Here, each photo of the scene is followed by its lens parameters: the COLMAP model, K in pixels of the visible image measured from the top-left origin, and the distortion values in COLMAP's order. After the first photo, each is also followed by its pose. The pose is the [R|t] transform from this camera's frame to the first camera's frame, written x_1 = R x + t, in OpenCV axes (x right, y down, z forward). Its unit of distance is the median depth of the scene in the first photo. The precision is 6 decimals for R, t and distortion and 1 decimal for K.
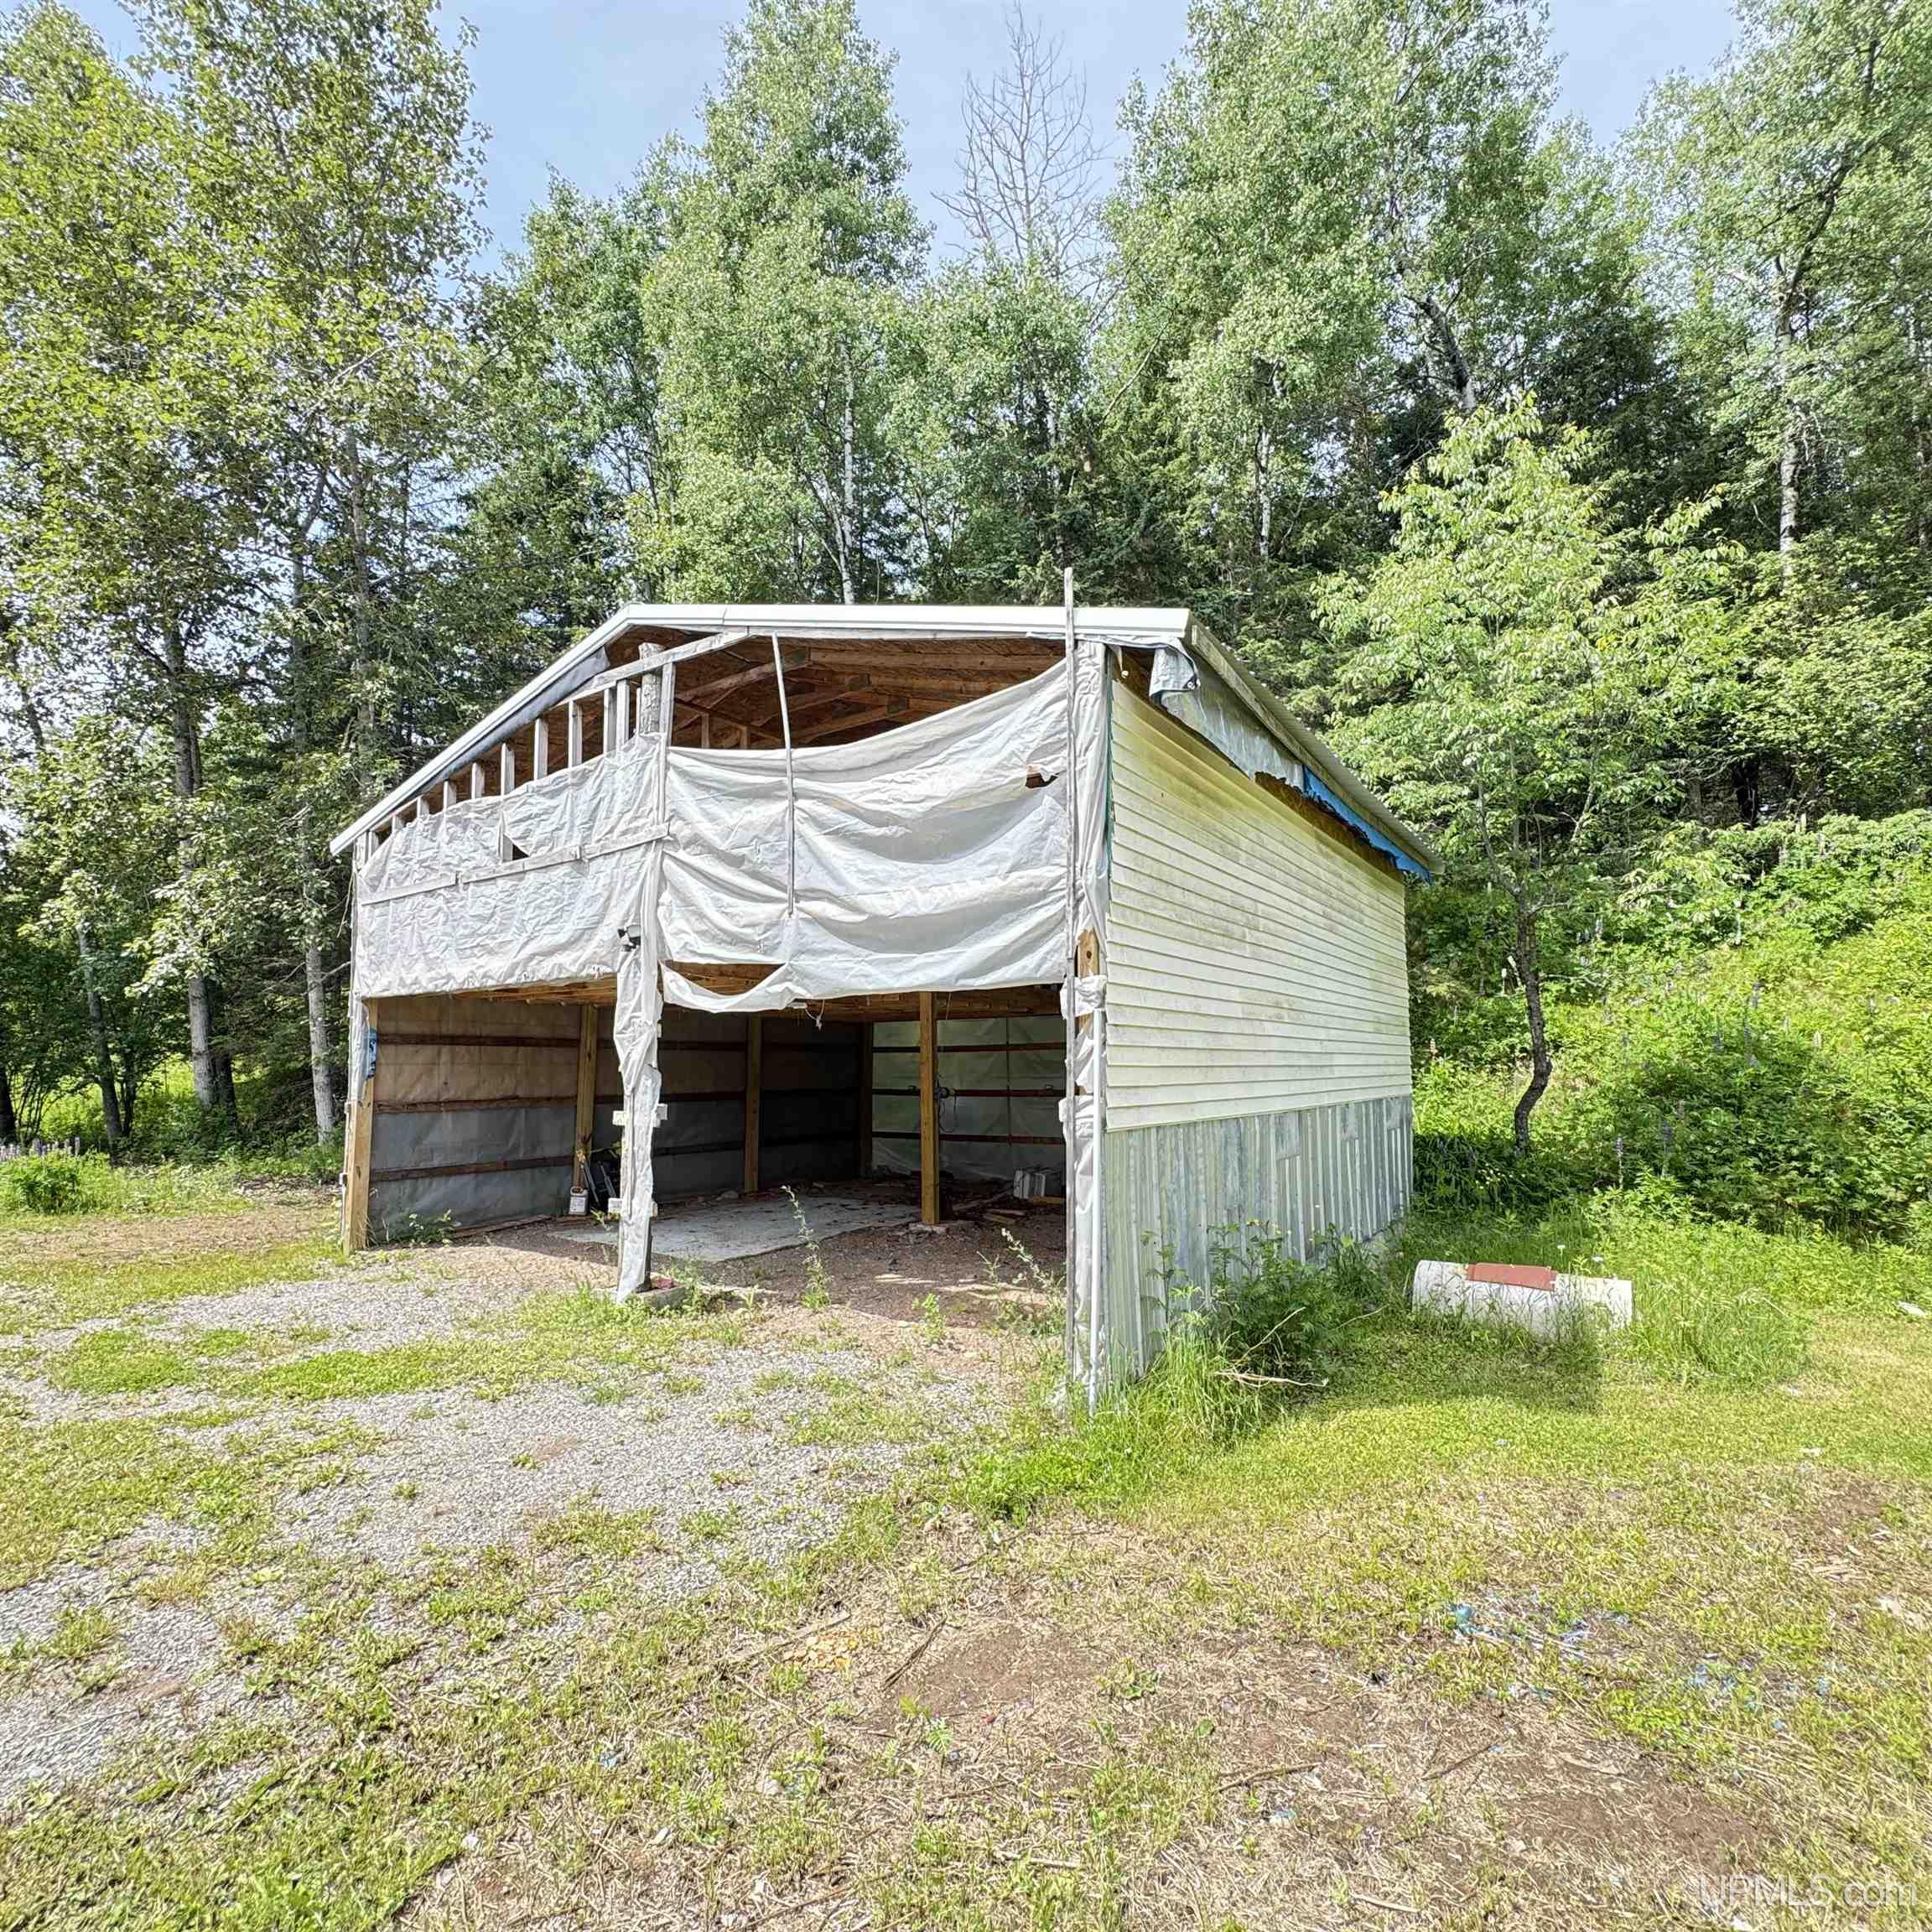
lens RADIAL K [[1030.8, 0, 962.9], [0, 1030.8, 960.3], [0, 0, 1]] dist [-0.007354, 0.001555]
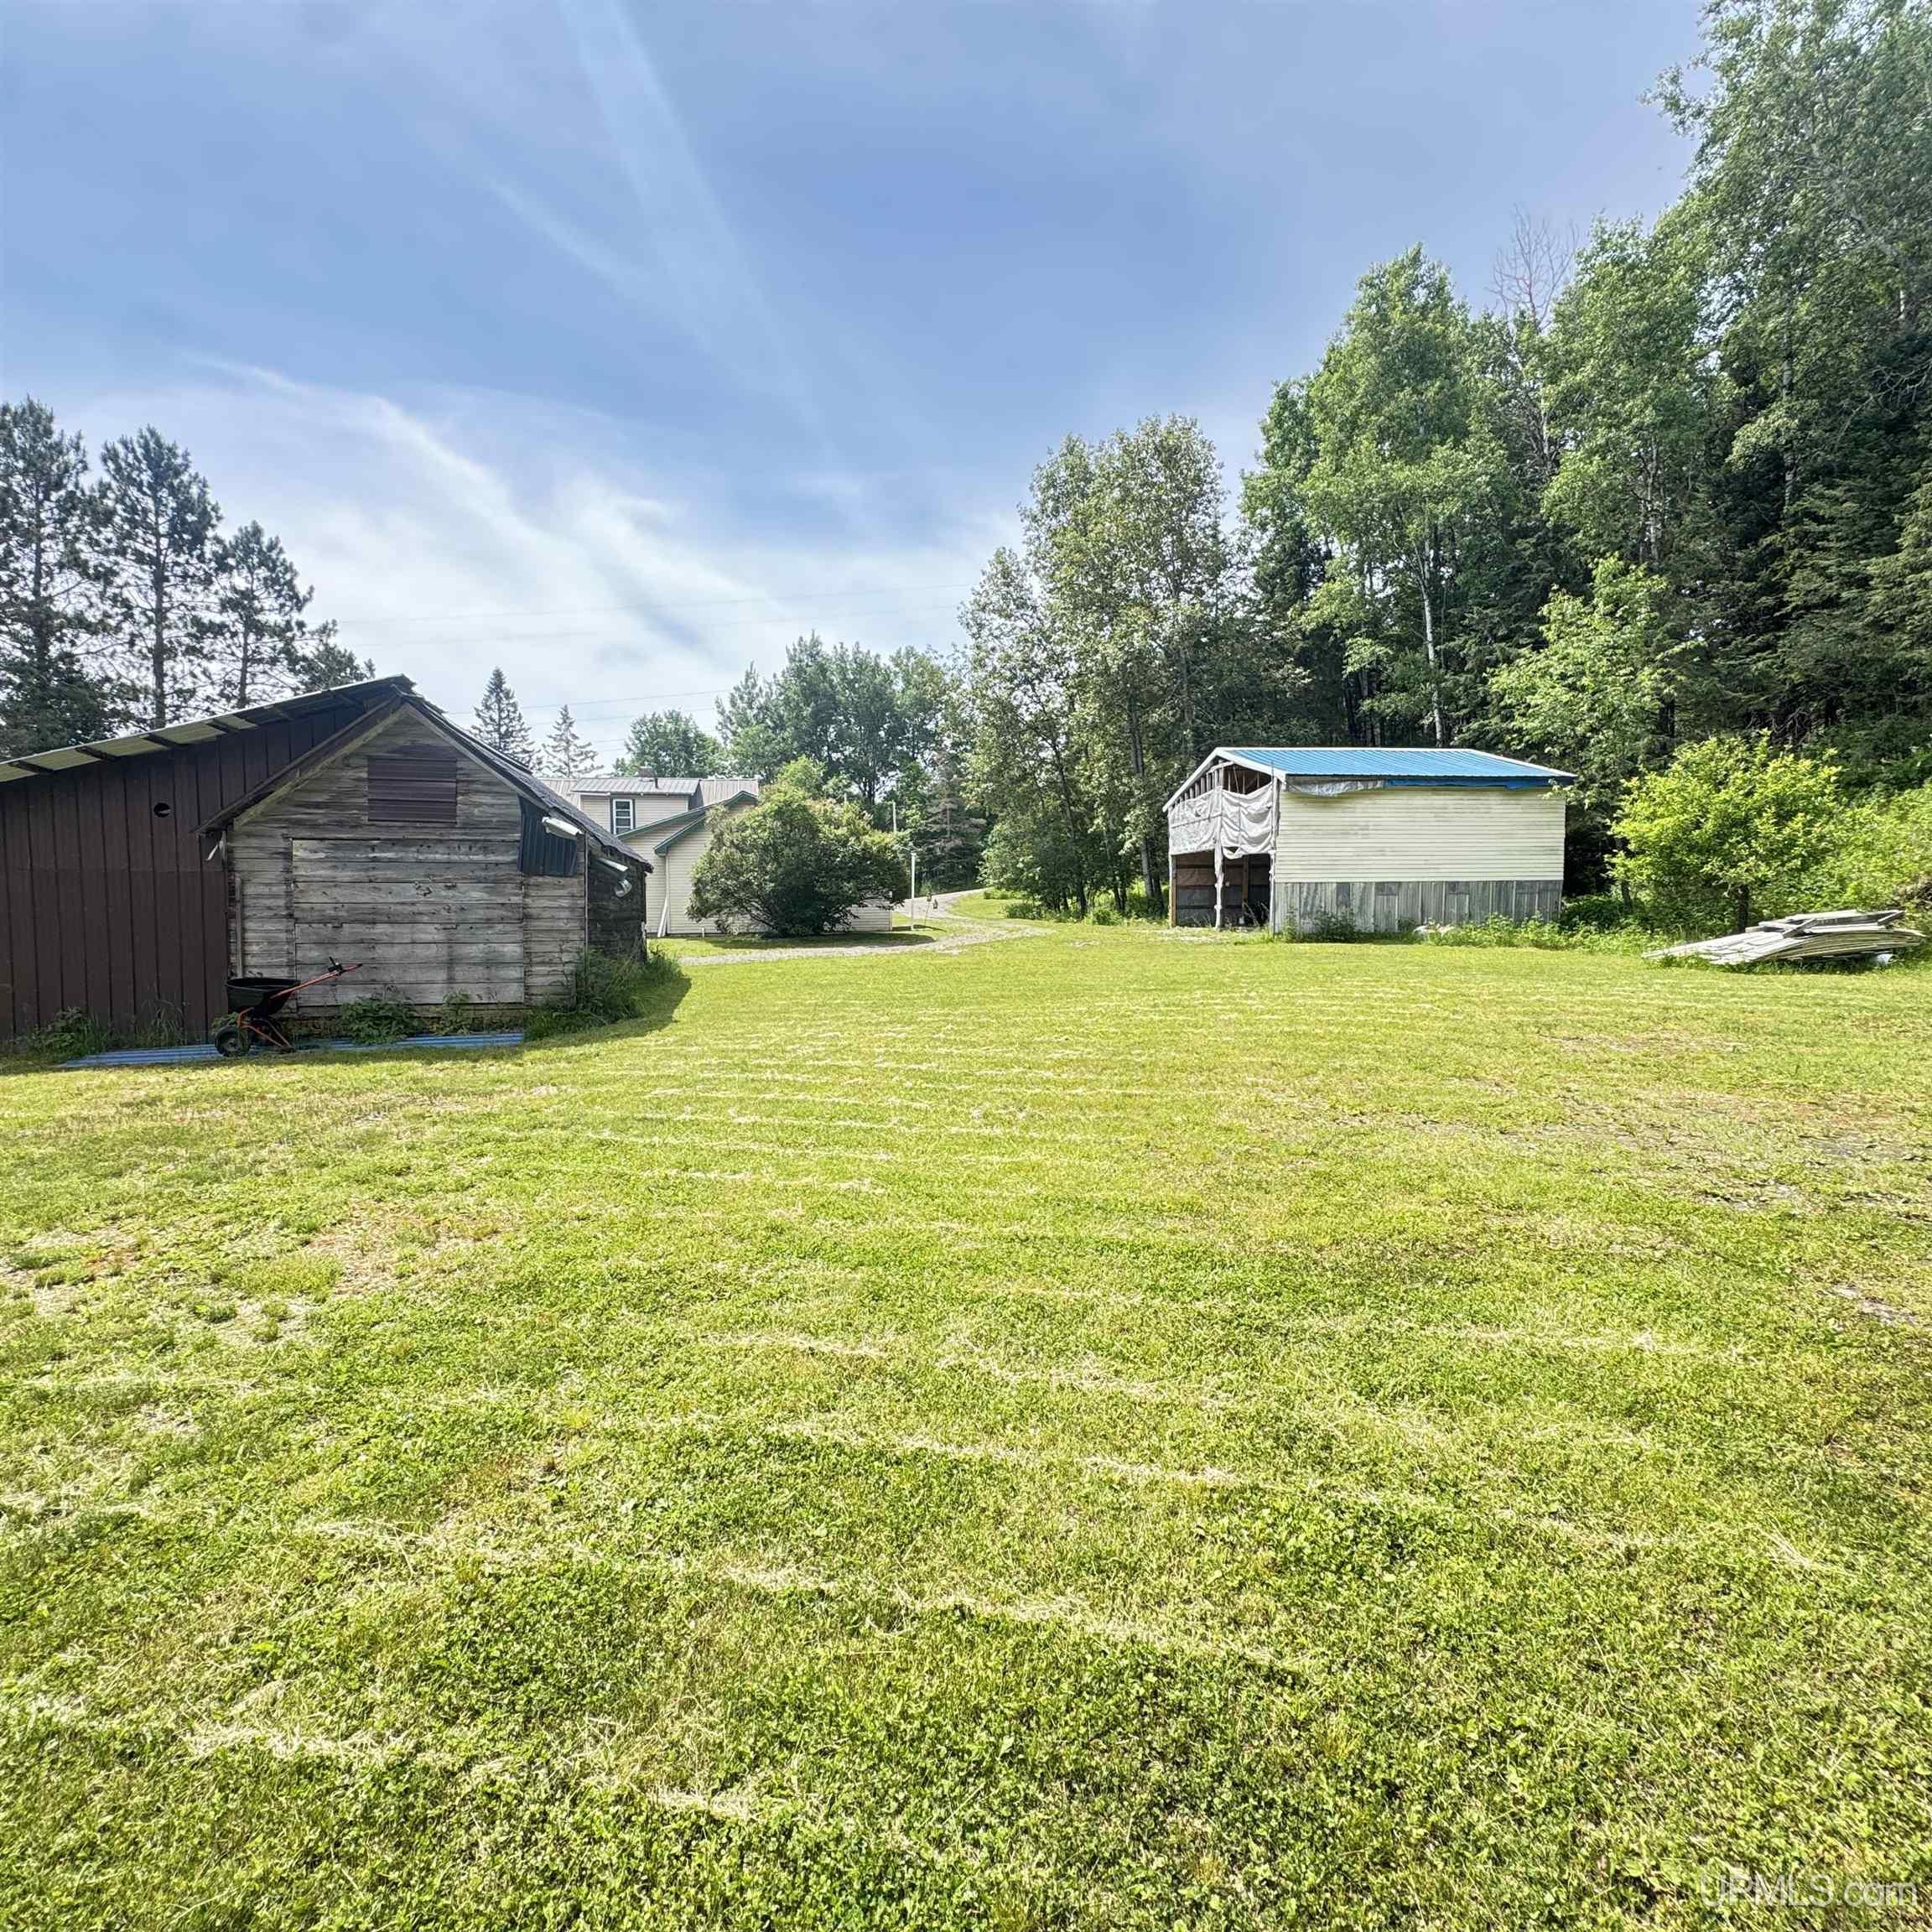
lens RADIAL K [[1030.8, 0, 956.8], [0, 1030.8, 953.7], [0, 0, 1]] dist [-0.007354, 0.001555]
pose [[0.662372, 0.039501, -0.748133, 1.950022], [0.079018, 0.989355, 0.122197, -0.147967], [0.744997, -0.140056, 0.652200, -2.325991]]
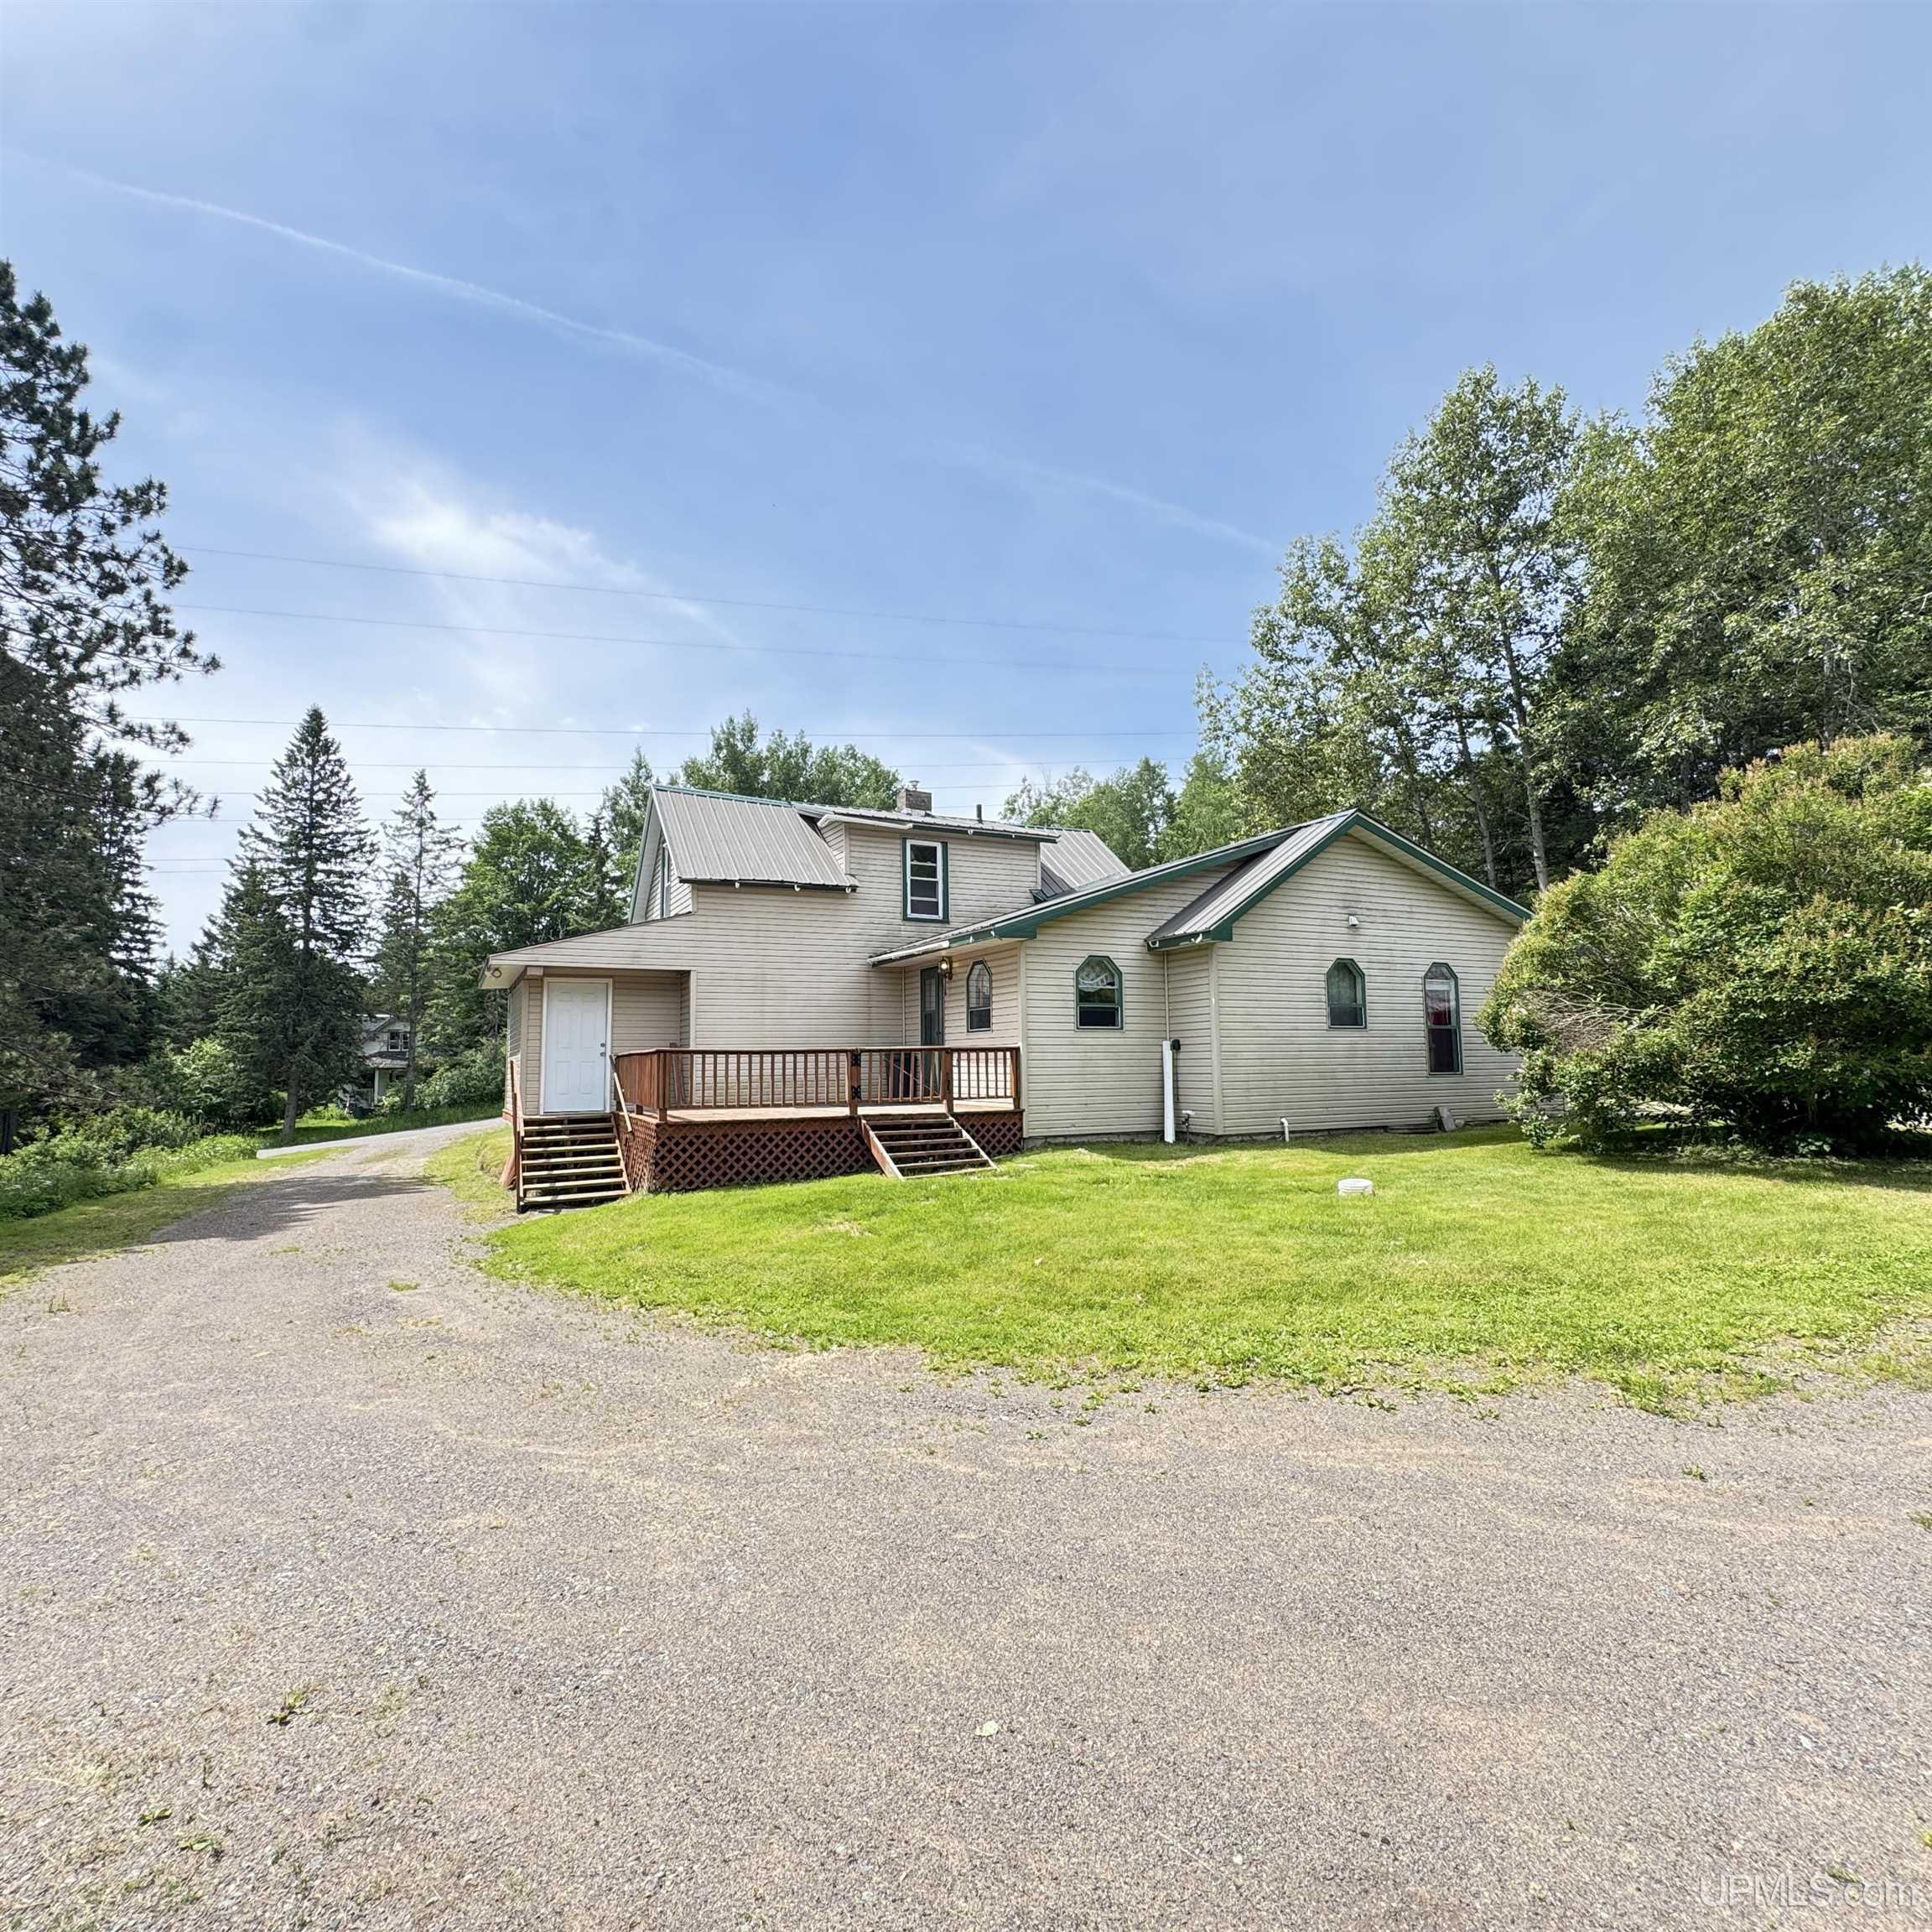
lens RADIAL K [[1030.8, 0, 960.2], [0, 1030.8, 939.8], [0, 0, 1]] dist [-0.007354, 0.001555]
pose [[0.841091, -0.064026, -0.537091, -1.841949], [0.060915, 0.997865, -0.023561, -0.121493], [0.537453, -0.012899, 0.843195, -2.097192]]
